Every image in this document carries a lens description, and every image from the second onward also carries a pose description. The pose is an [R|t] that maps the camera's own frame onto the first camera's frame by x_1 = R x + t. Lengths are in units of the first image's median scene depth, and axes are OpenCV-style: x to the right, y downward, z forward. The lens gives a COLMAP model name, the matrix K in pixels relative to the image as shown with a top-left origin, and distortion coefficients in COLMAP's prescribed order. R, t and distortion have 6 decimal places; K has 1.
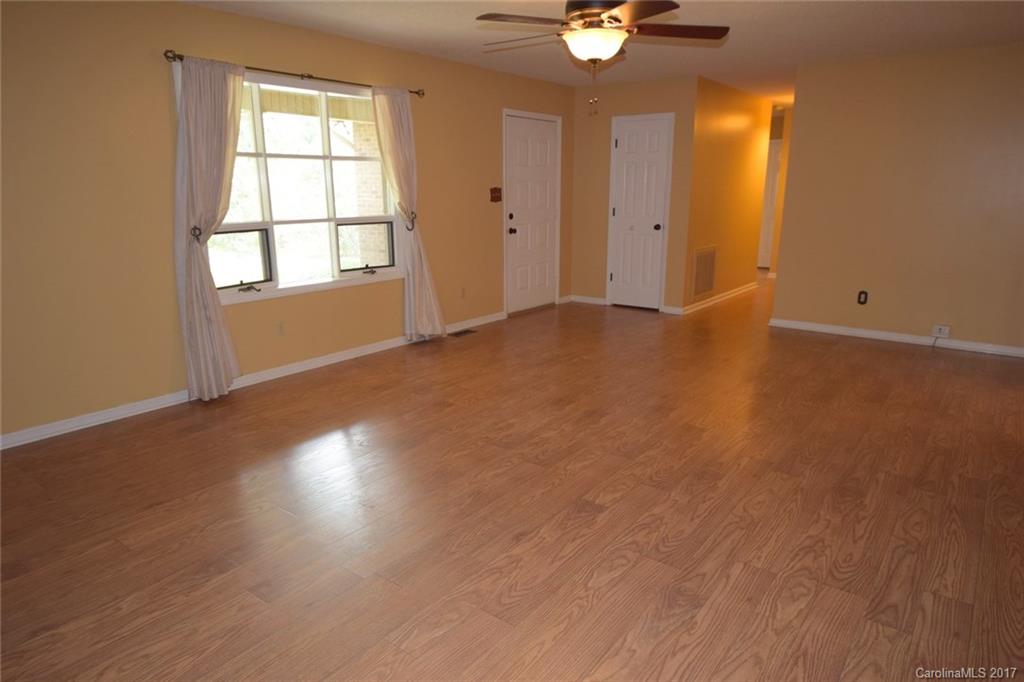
lens RADIAL K [[648.8, 0, 505.6], [0, 648.8, 345.3], [0, 0, 1]] dist [-0.005979, -0.003830]
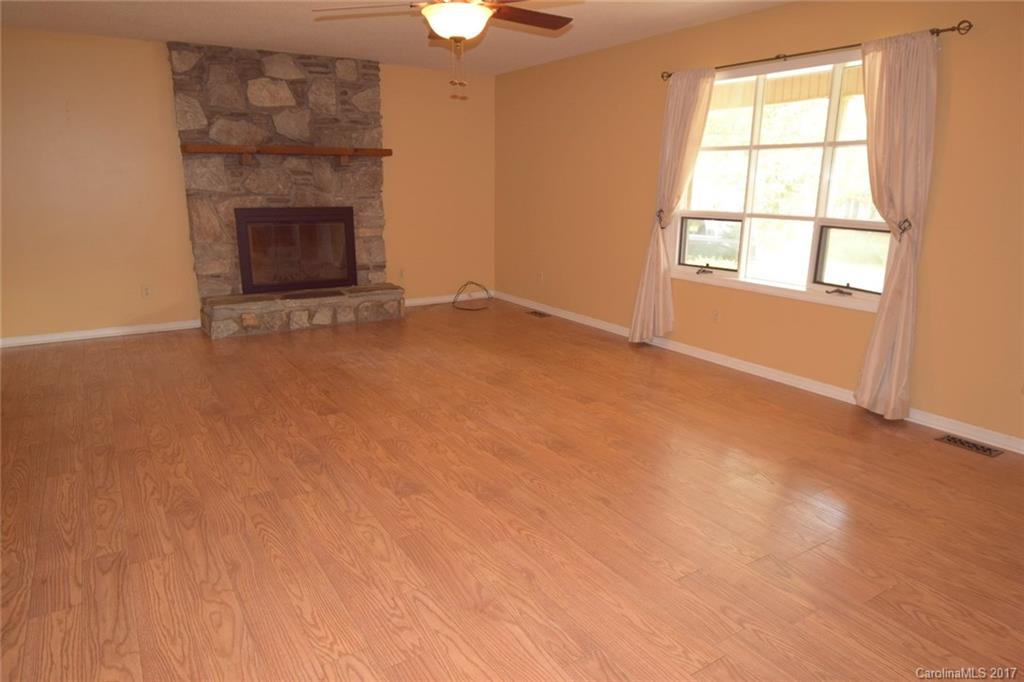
lens RADIAL K [[648.8, 0, 513.4], [0, 648.8, 342.6], [0, 0, 1]] dist [-0.005979, -0.003830]
pose [[-0.336825, 0.231031, -0.912784, 0.819731], [-0.231876, 0.919221, 0.318224, -0.276003], [0.912569, 0.318838, -0.256046, 1.125178]]
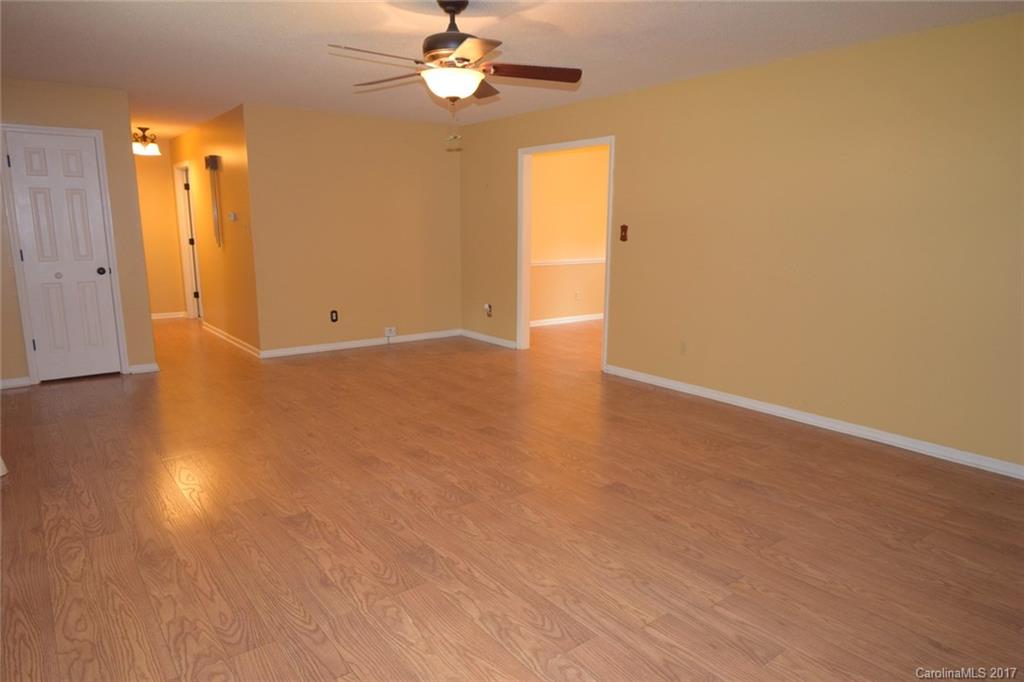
lens RADIAL K [[648.8, 0, 509.3], [0, 648.8, 349.0], [0, 0, 1]] dist [-0.005979, -0.003830]
pose [[0.263613, -0.182469, 0.947213, -0.682866], [0.225826, 0.966333, 0.123304, -0.127135], [-0.937822, 0.181401, 0.295944, 0.533983]]
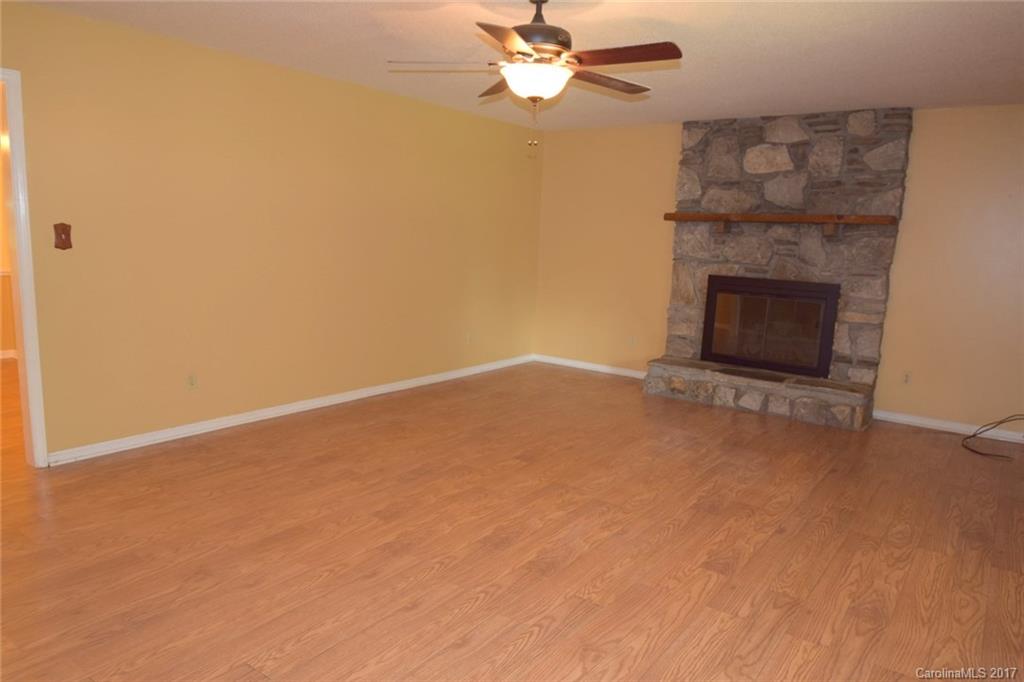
lens RADIAL K [[704.2, 0, 510.5], [0, 704.2, 336.3], [0, 0, 1]] dist [-0.004048, -0.007619]
pose [[-0.998949, -0.032597, -0.032220, 0.148392], [-0.042377, 0.924685, 0.378368, -0.392600], [0.017460, 0.379336, -0.925094, 1.577962]]
